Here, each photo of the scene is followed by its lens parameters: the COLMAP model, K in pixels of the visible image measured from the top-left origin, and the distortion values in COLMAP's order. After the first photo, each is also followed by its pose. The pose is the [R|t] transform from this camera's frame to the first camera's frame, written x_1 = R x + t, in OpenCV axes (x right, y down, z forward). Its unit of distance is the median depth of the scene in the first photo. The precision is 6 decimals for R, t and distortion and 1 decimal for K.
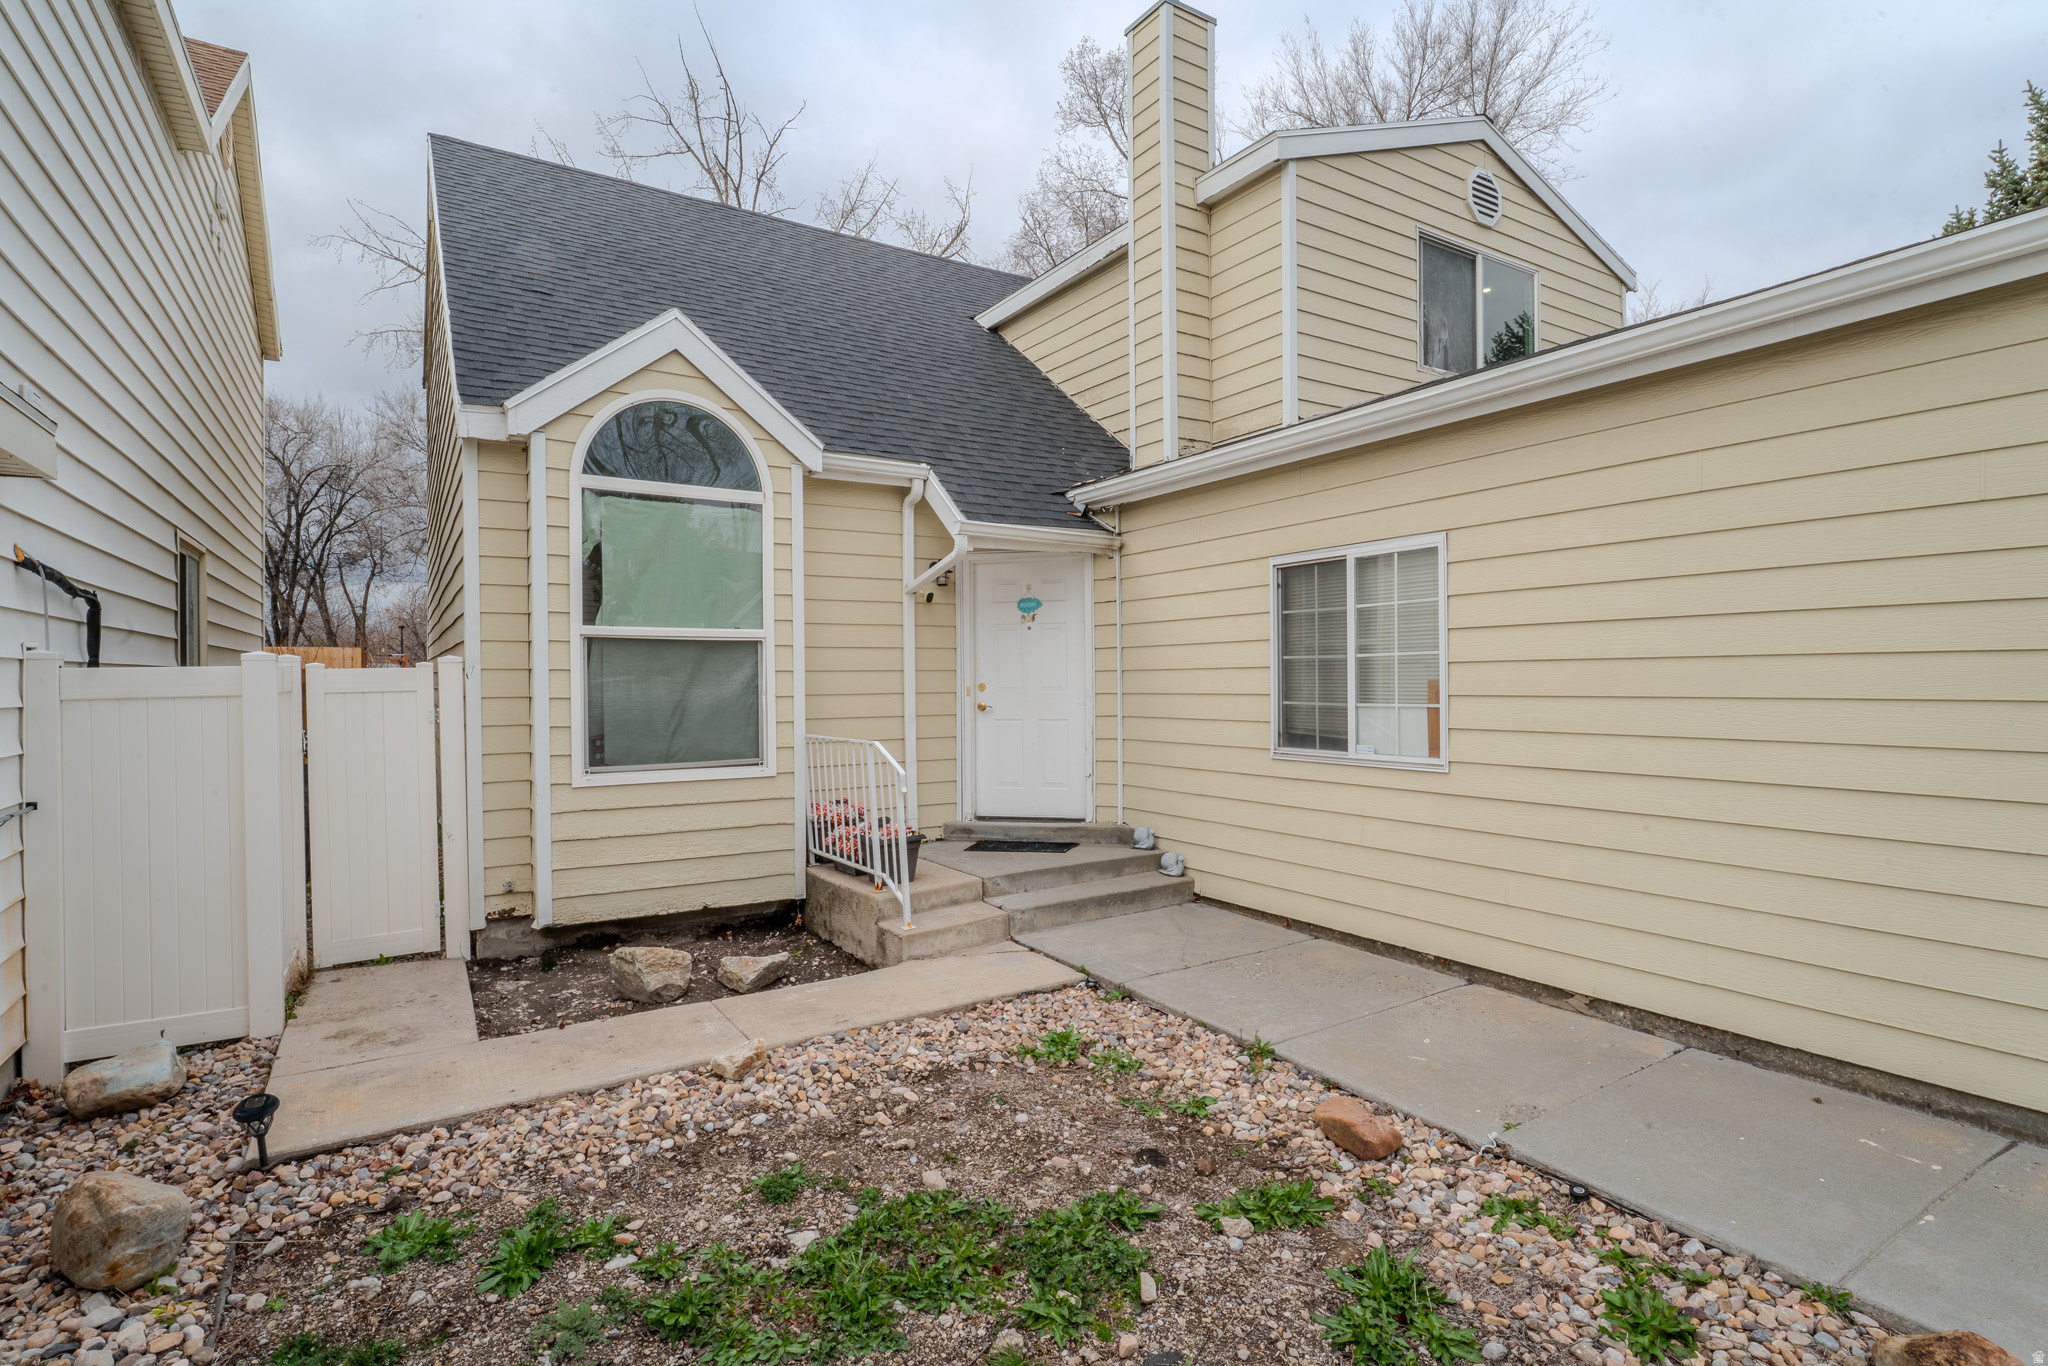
lens RADIAL K [[1002.5, 0, 1026.5], [0, 1002.5, 686.4], [0, 0, 1]] dist [-0.009665, 0.000088]
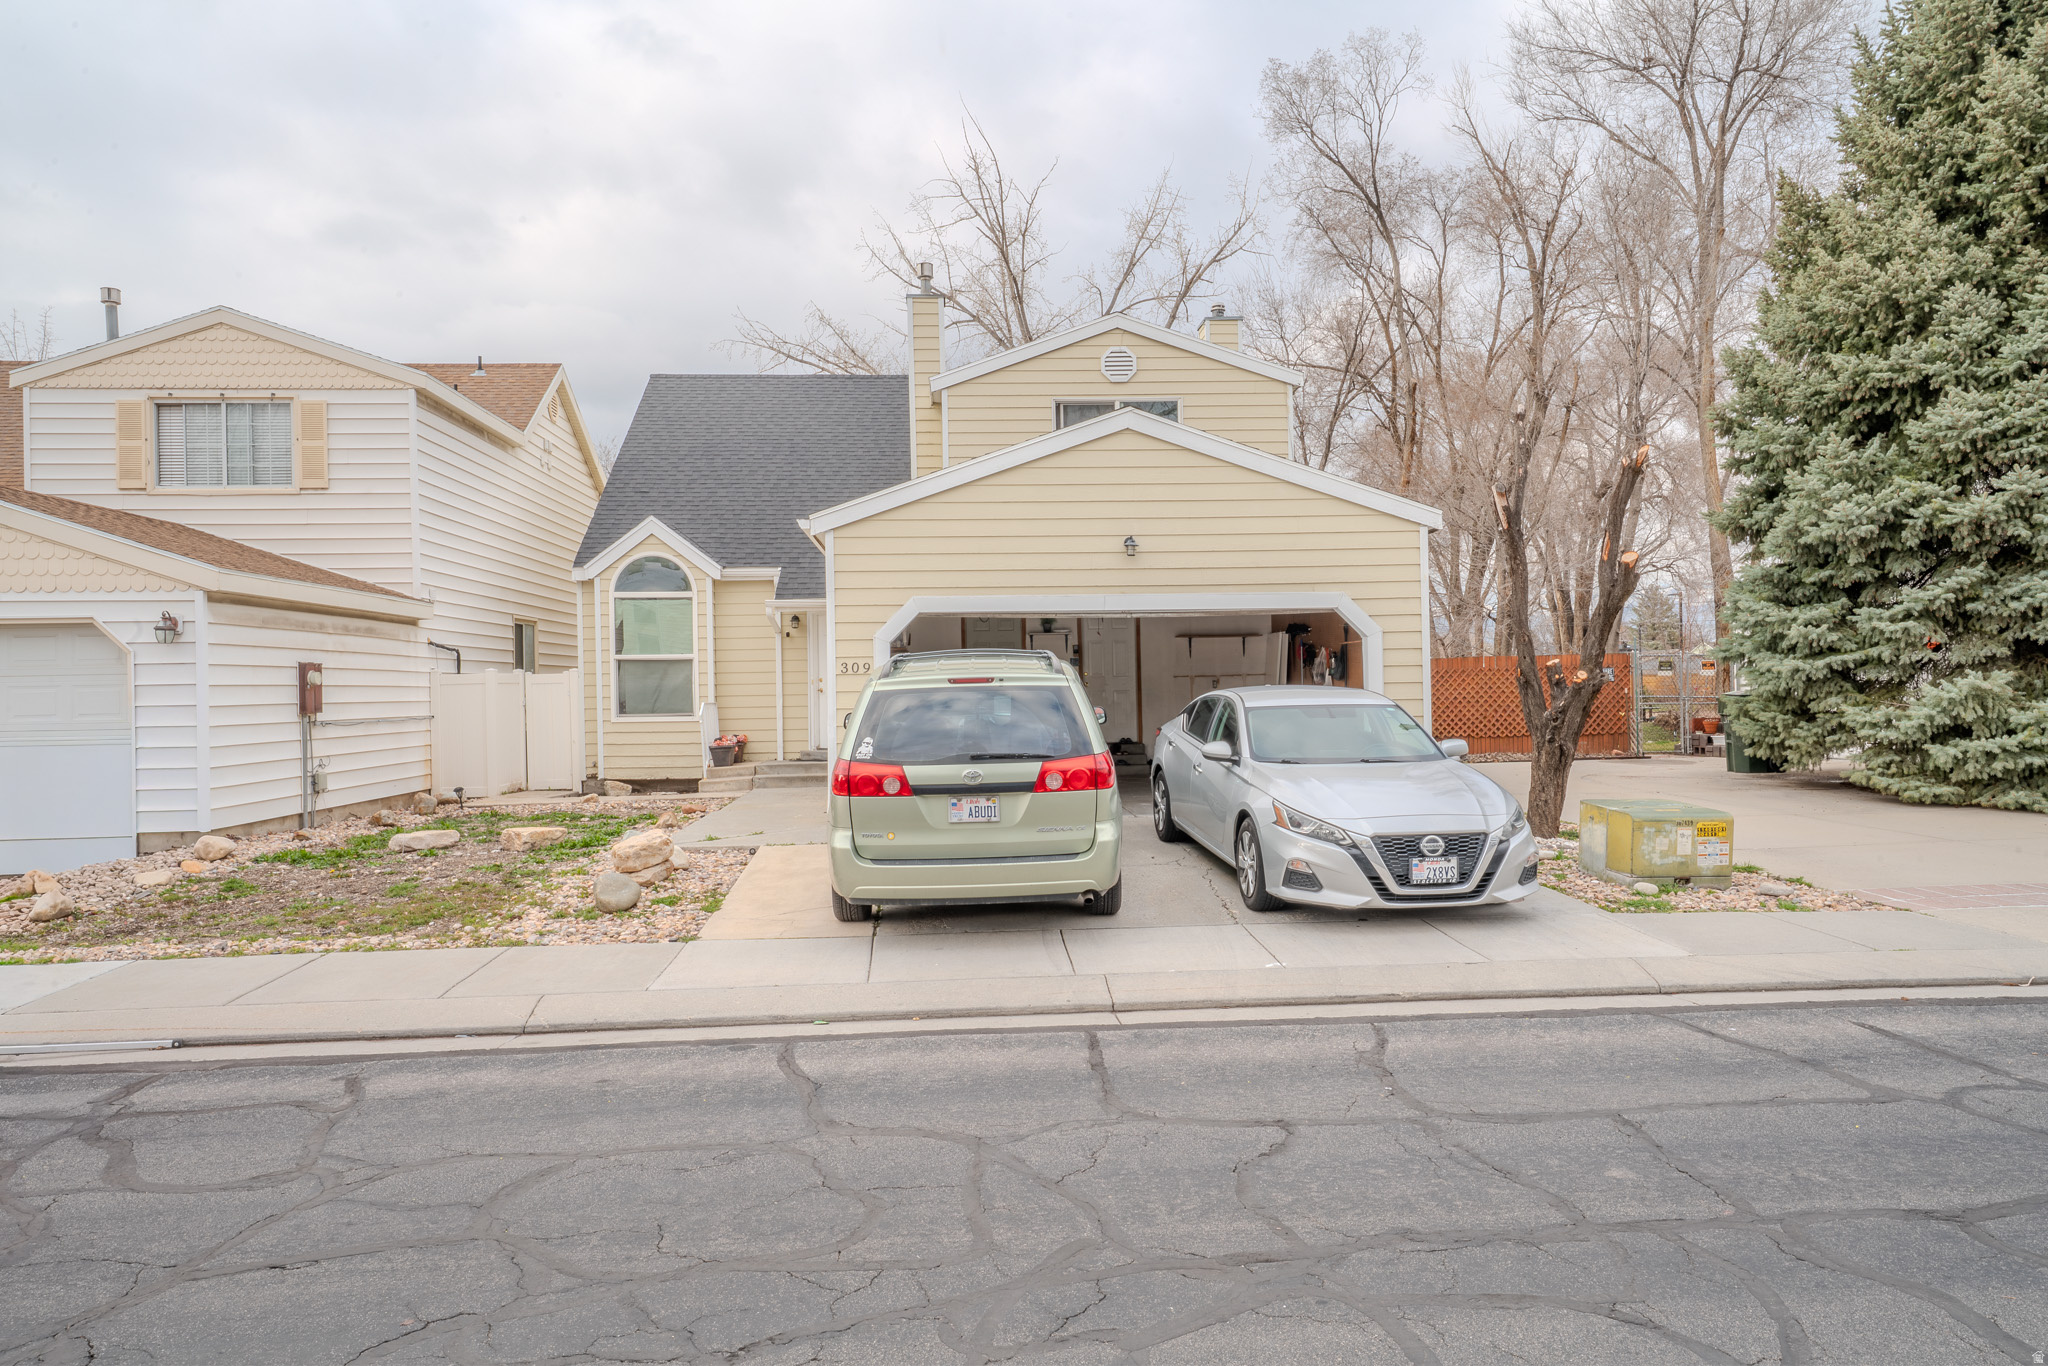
lens RADIAL K [[1337.9, 0, 1025.4], [0, 1337.9, 683.5], [0, 0, 1]] dist [0.023889, 0.003942]
pose [[0.876415, -0.013726, -0.481361, 1.868539], [0.007574, 0.999863, -0.014721, 0.059133], [0.481497, 0.009255, 0.876399, -1.273951]]
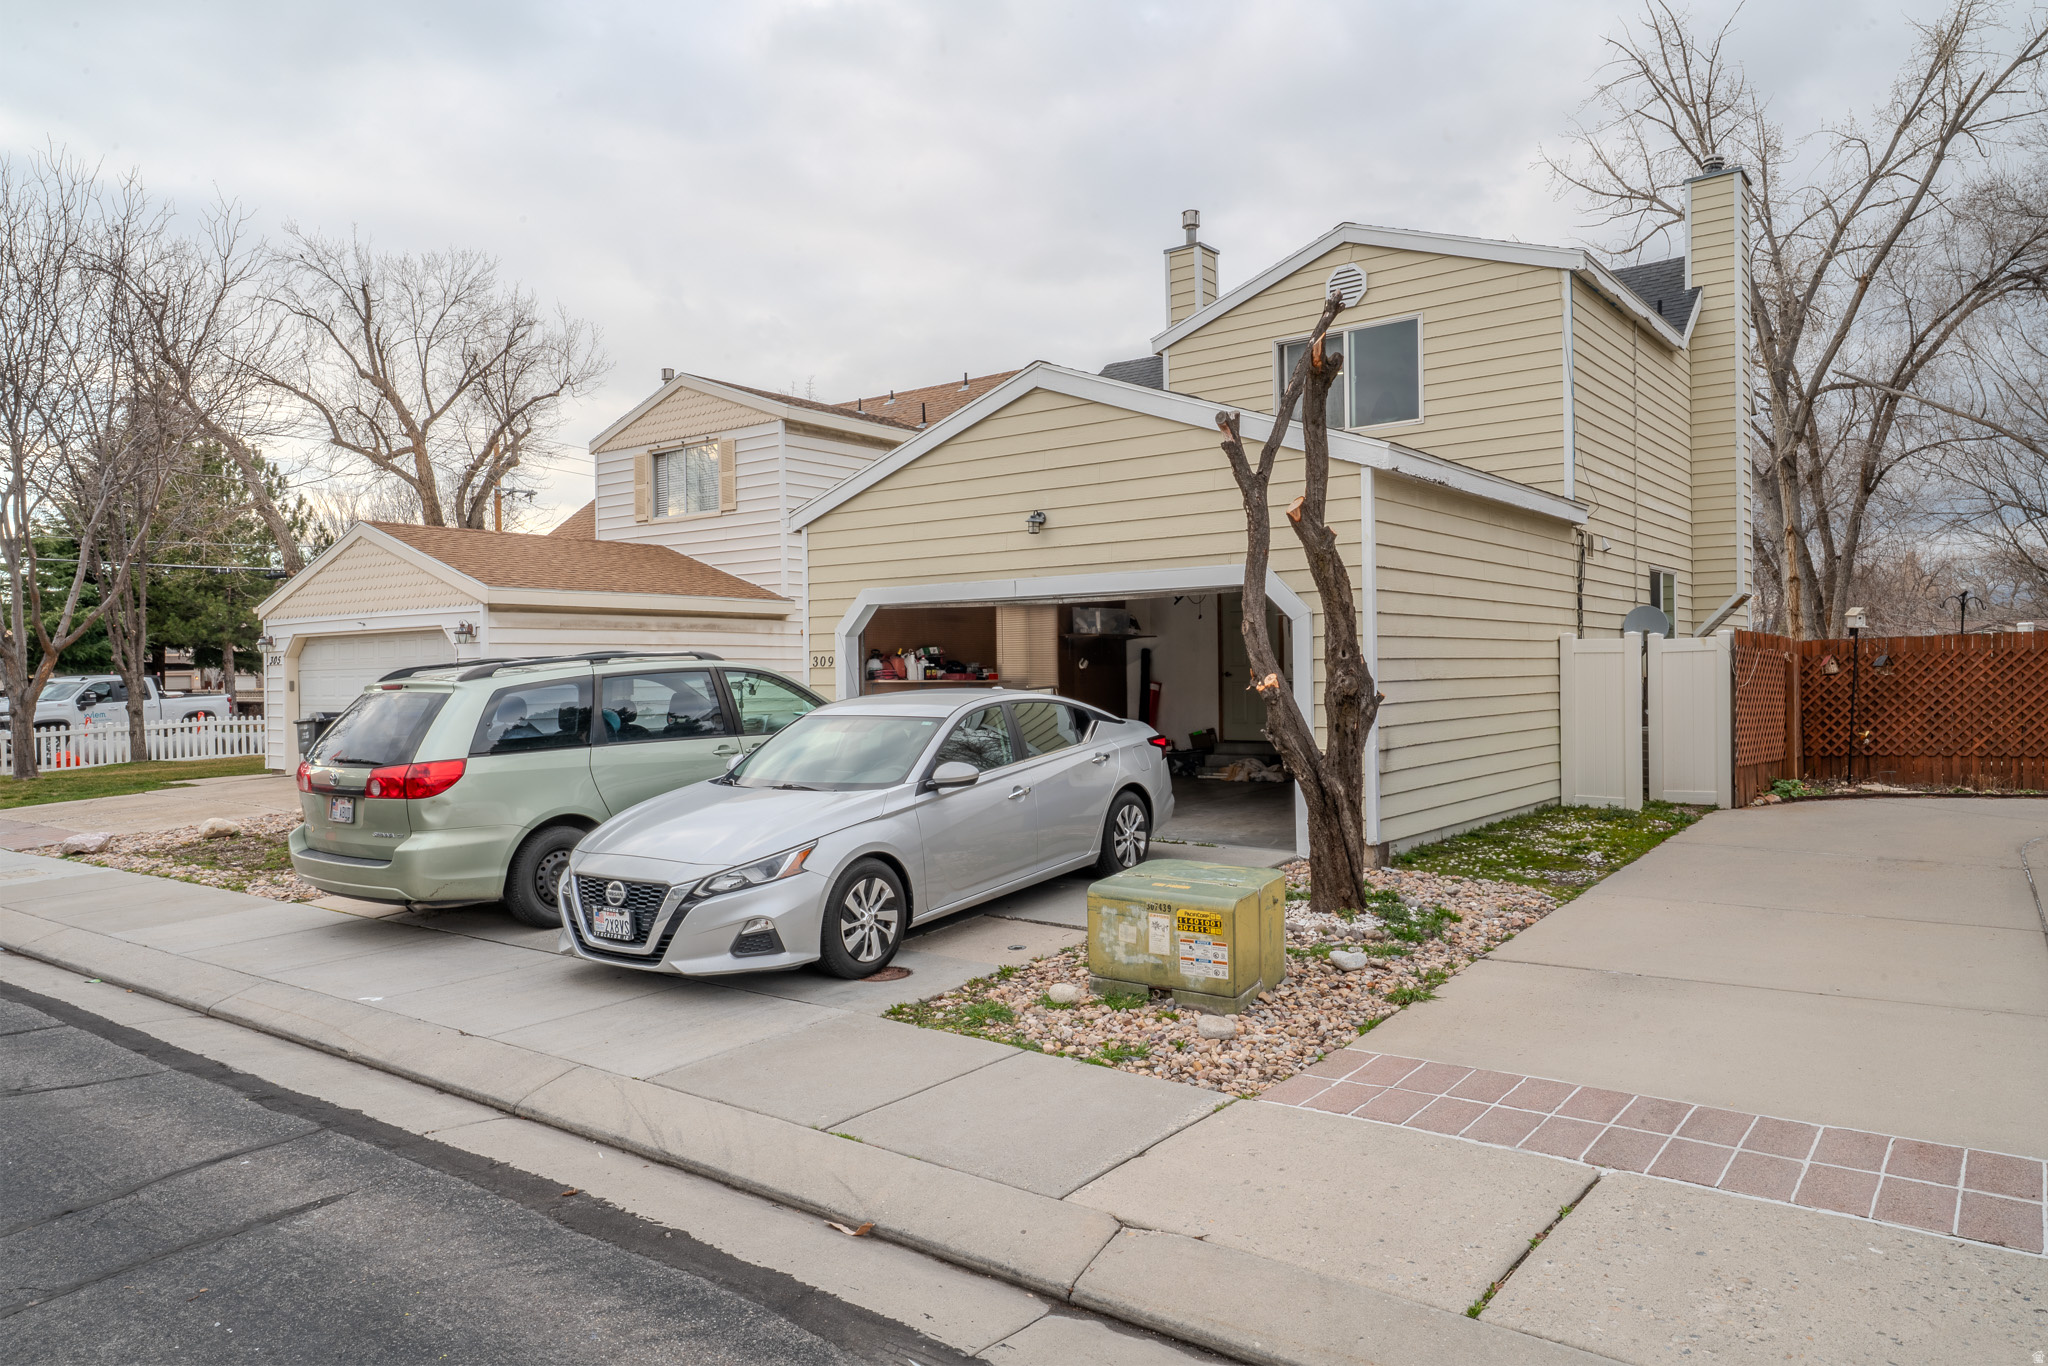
lens RADIAL K [[1337.9, 0, 1023.5], [0, 1337.9, 681.0], [0, 0, 1]] dist [0.023889, 0.003942]
pose [[0.348447, 0.003643, -0.937322, 2.734494], [-0.001169, 0.999993, 0.003451, 0.023842], [0.937328, -0.000107, 0.348449, 0.017317]]
